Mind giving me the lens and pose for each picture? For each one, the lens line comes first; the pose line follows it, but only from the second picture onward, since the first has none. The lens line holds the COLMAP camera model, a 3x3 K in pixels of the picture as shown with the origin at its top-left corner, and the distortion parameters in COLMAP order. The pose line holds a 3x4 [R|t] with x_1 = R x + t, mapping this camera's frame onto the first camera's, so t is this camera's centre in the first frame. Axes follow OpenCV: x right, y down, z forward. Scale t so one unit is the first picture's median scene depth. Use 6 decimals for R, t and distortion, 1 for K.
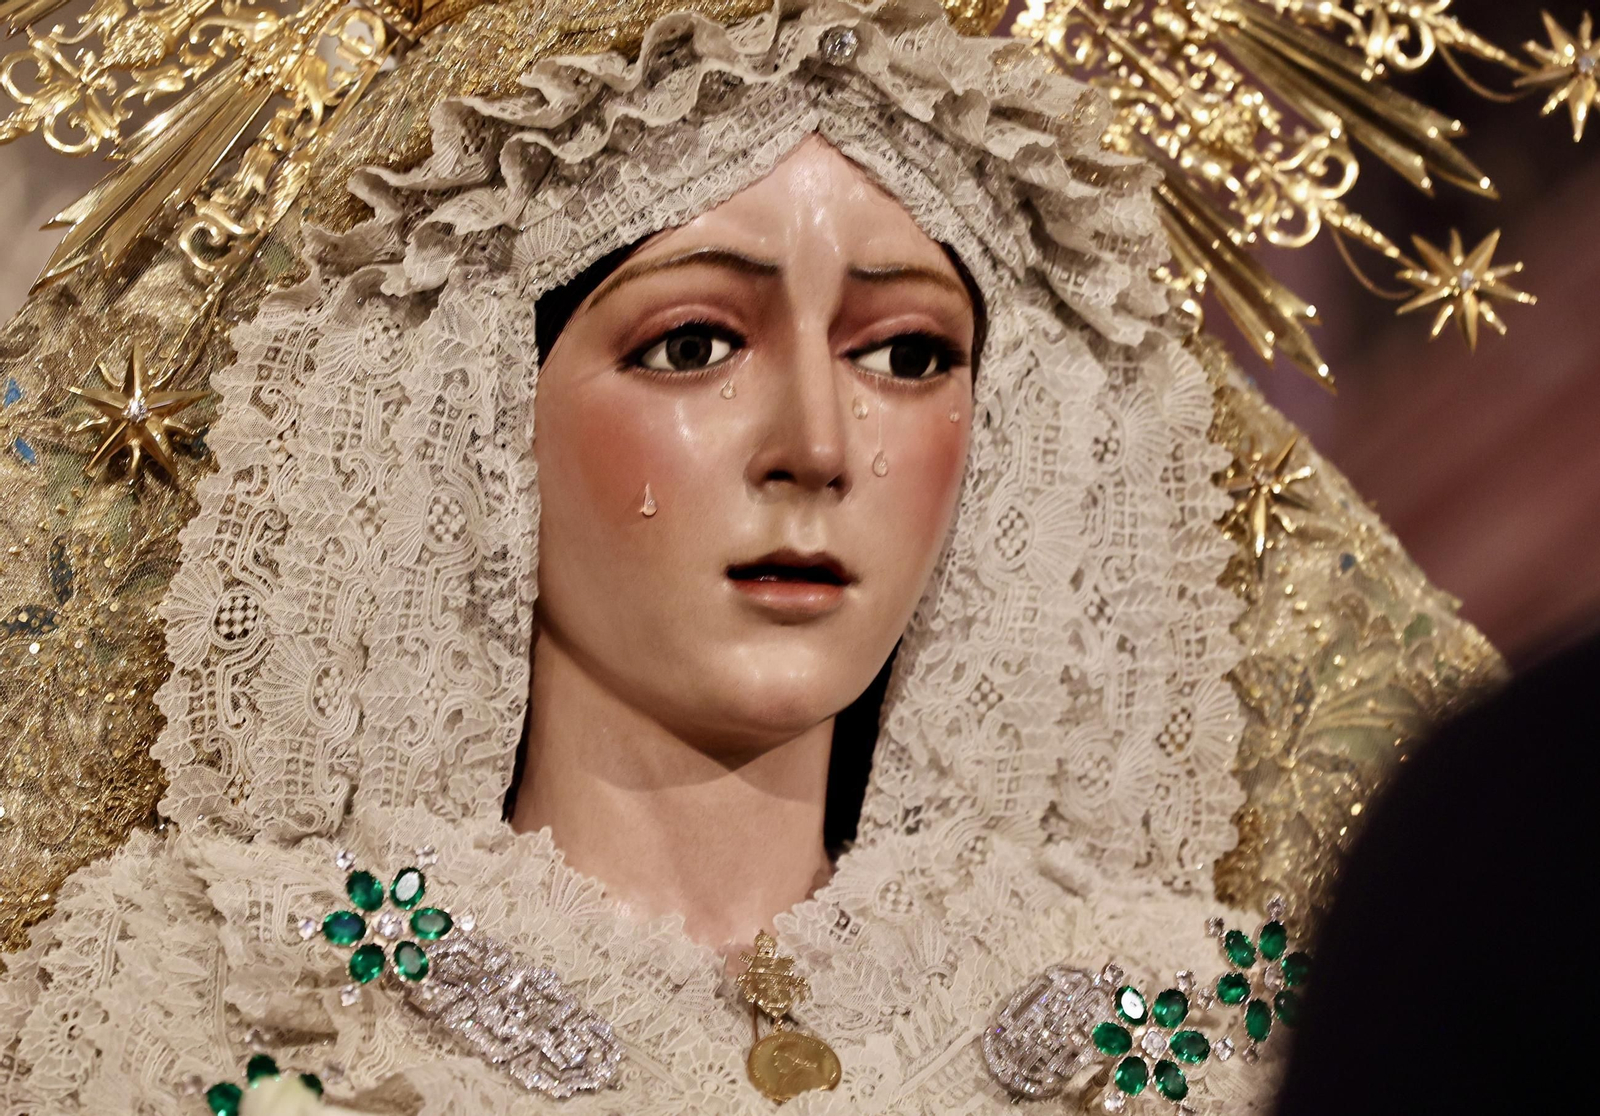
lens RADIAL K [[9269.9, 0, 727.1], [0, 9269.9, 506.3], [0, 0, 1]] dist [1.411603, 0.638005]
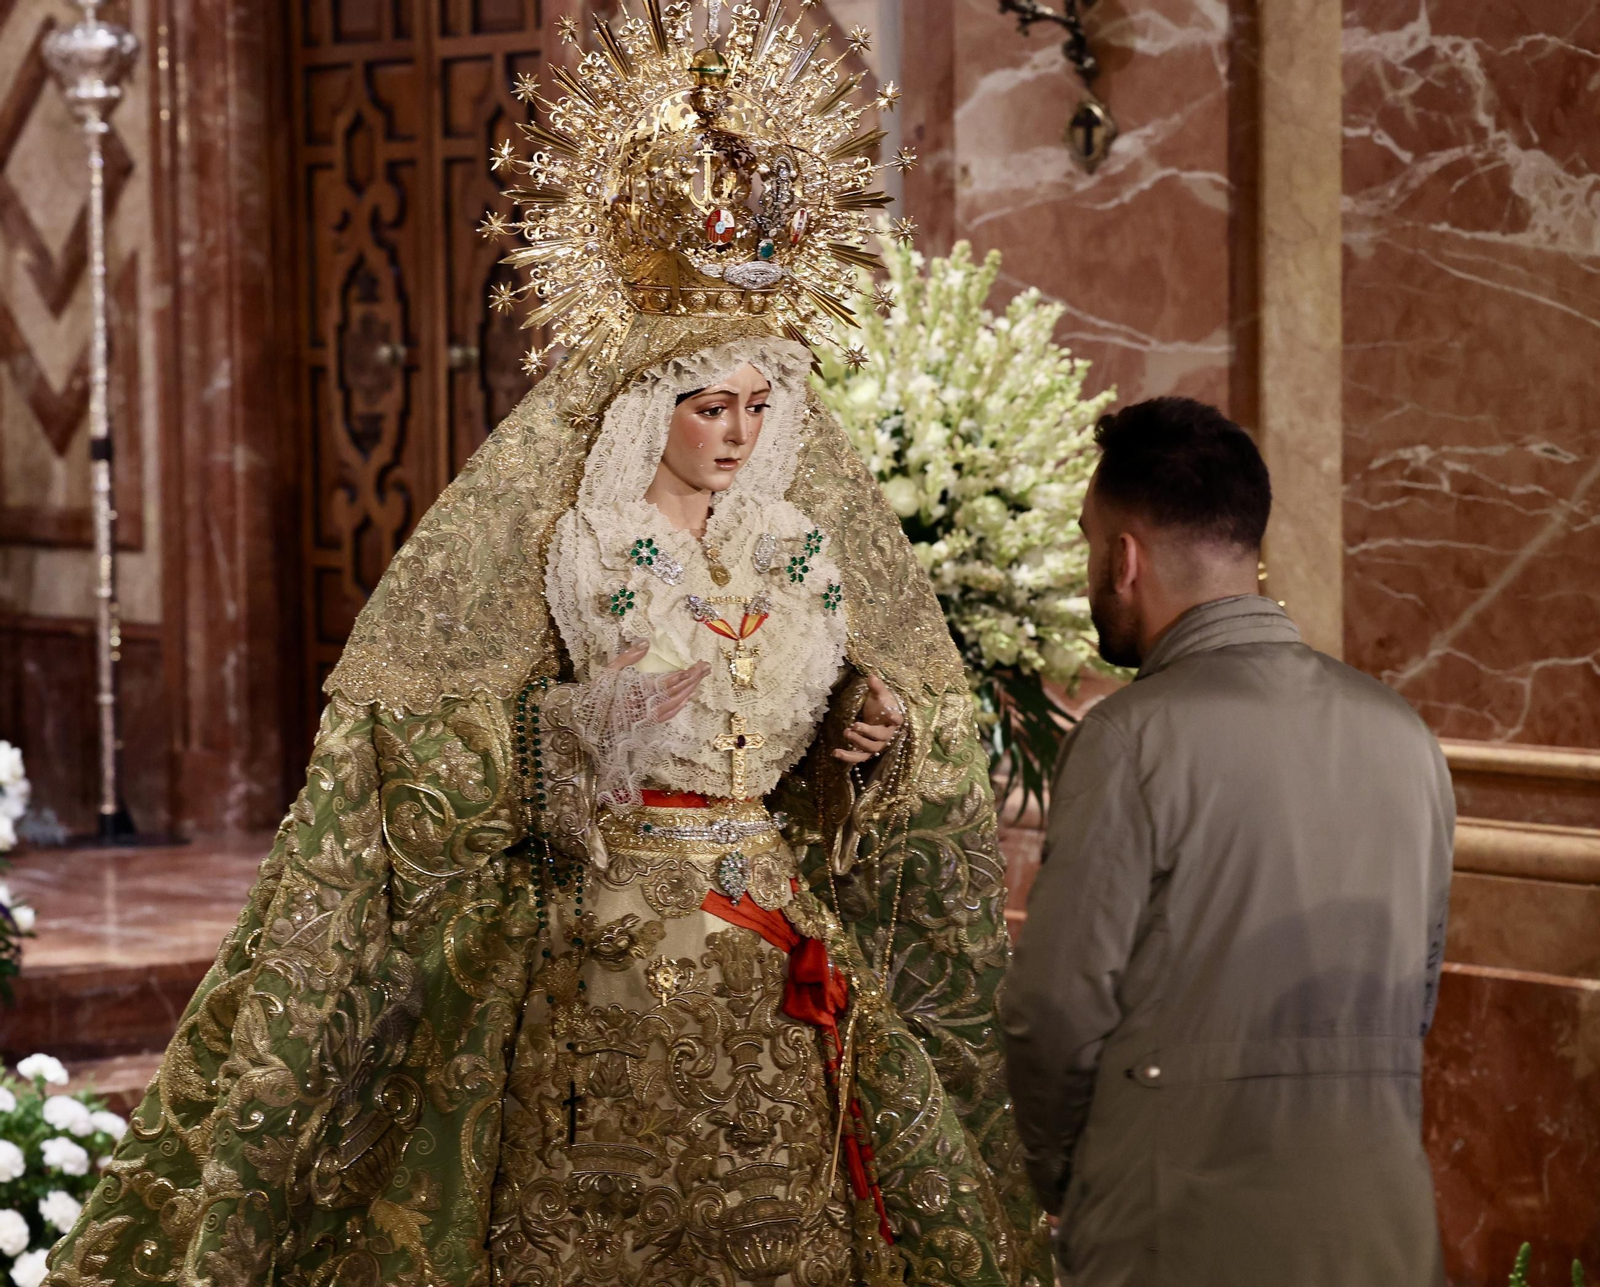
lens RADIAL K [[5490.0, 0, 711.9], [0, 5490.0, 641.2], [0, 0, 1]] dist [0.284859, -0.551287]
pose [[0.947163, 0.015873, 0.320360, -0.796748], [-0.134926, 0.925826, 0.353045, -0.794833], [-0.290994, -0.377616, 0.879050, -1.224599]]
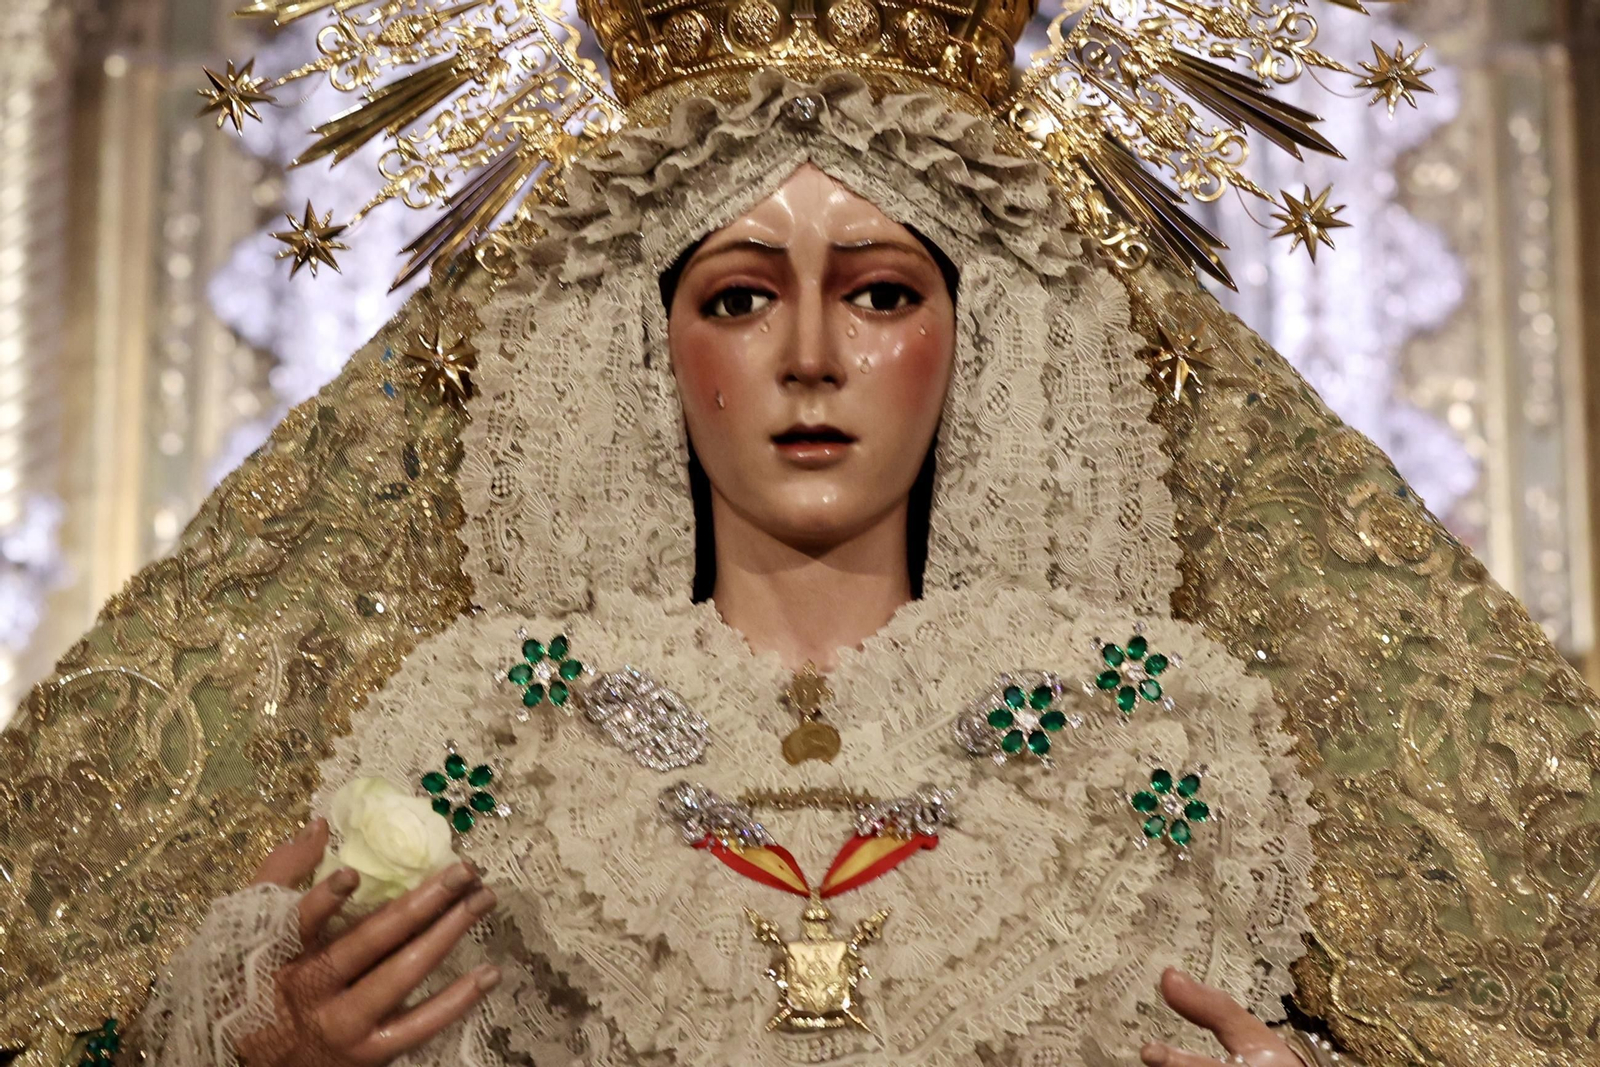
lens RADIAL K [[5435.8, 0, 800.0], [0, 5435.8, 533.5], [0, 0, 1]] dist [-0.121586, 0.654594]
pose [[0.937835, -0.052897, -0.343027, 0.324003], [0.069346, 0.996948, 0.035858, -0.010024], [0.340083, -0.057416, 0.938641, 0.116469]]
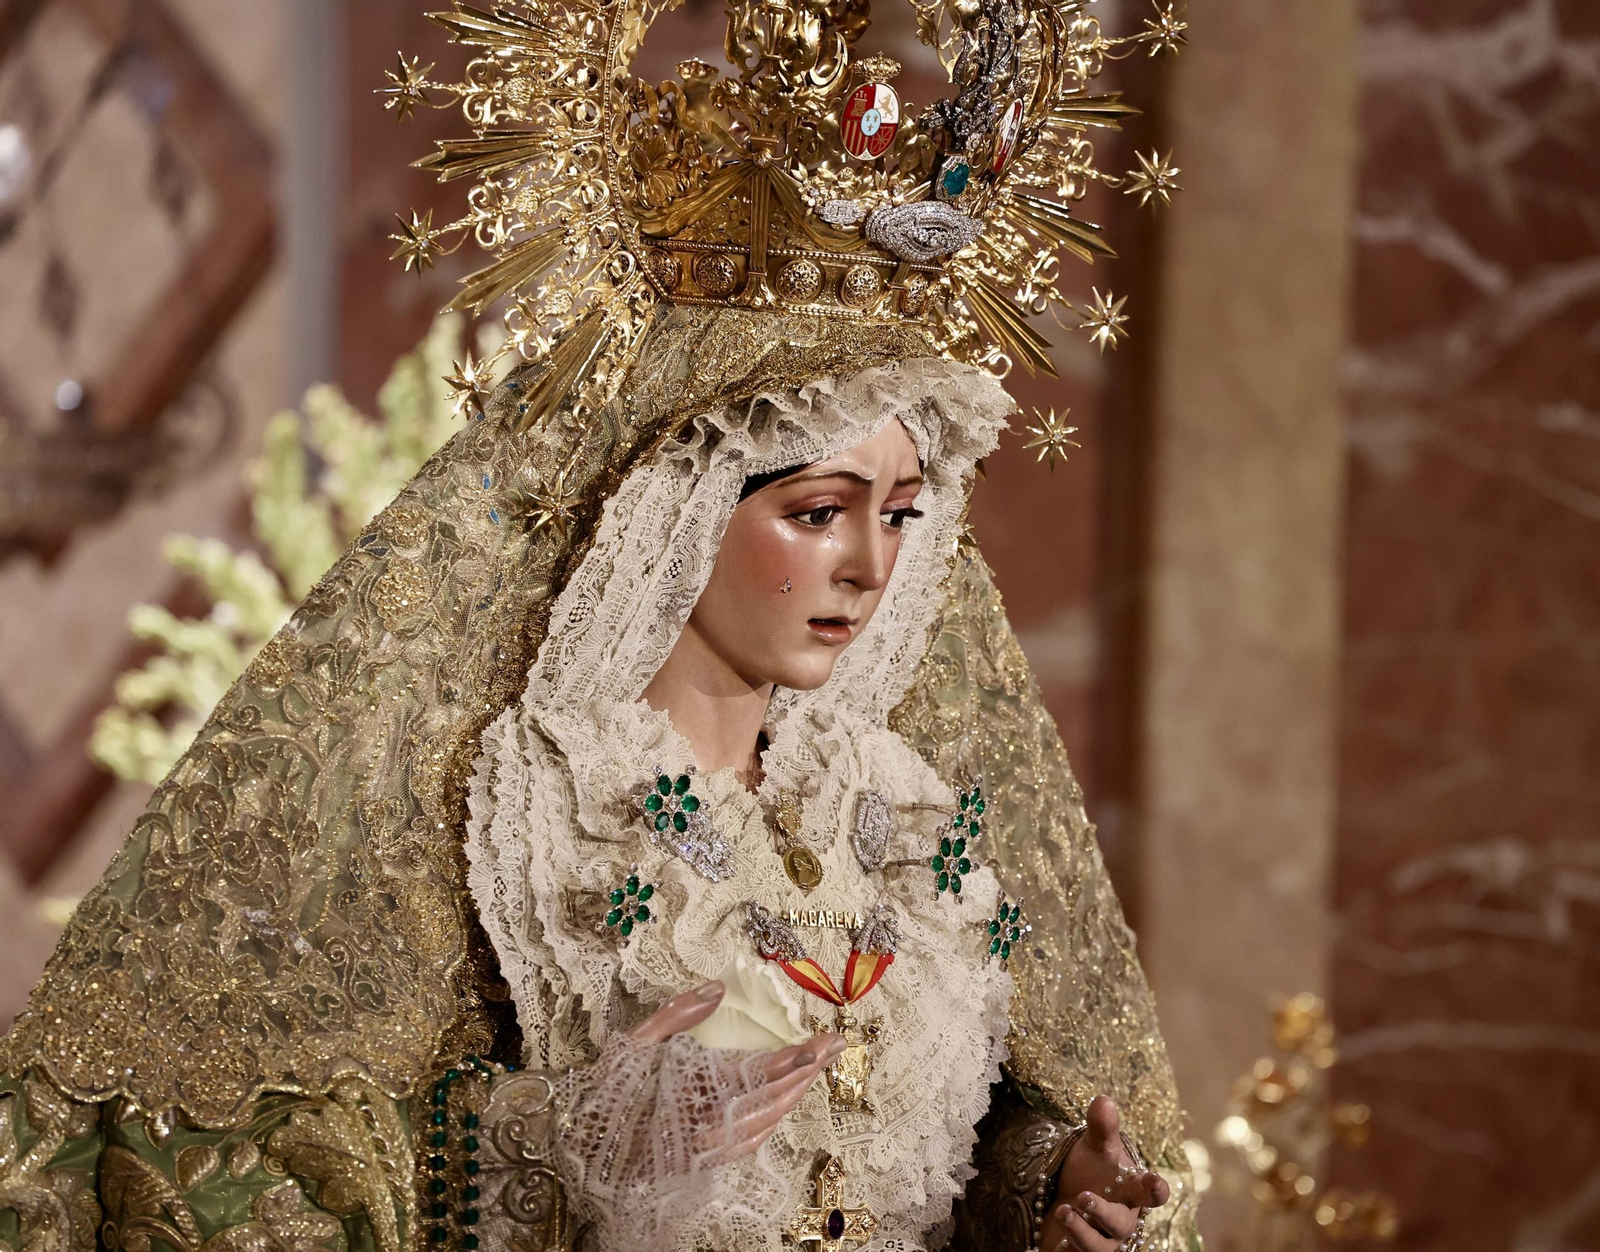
lens RADIAL K [[9859.7, 0, 800.0], [0, 9859.7, 626.0], [0, 0, 1]] dist [1.881436, -6.531467]
pose [[0.870064, 0.089216, 0.484798, -1.025590], [-0.229350, 0.943817, 0.237925, -0.493852], [-0.436334, -0.318198, 0.841643, -0.784903]]
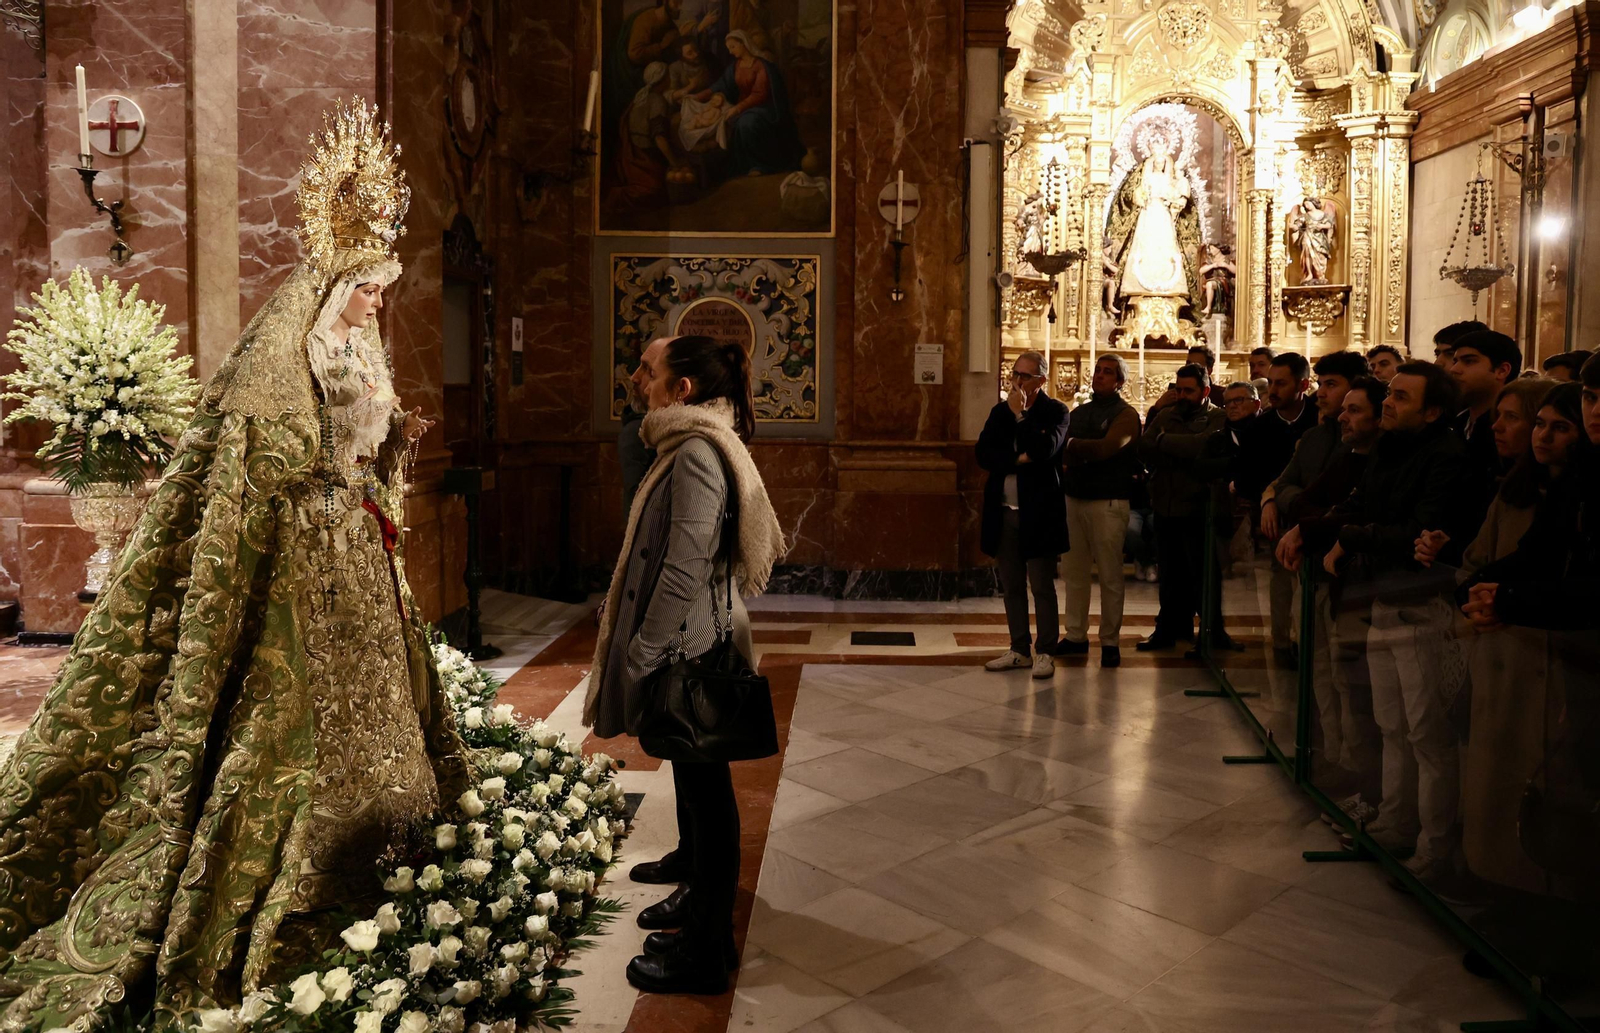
lens RADIAL K [[1167.4, 0, 864.4], [0, 1167.4, 458.8], [0, 0, 1]] dist [-0.096351, 0.059629]
pose [[0.329912, -0.009542, 0.943963, -0.979449], [-0.334531, 0.933875, 0.126357, -0.180673], [-0.882750, -0.357472, 0.304905, 0.096591]]
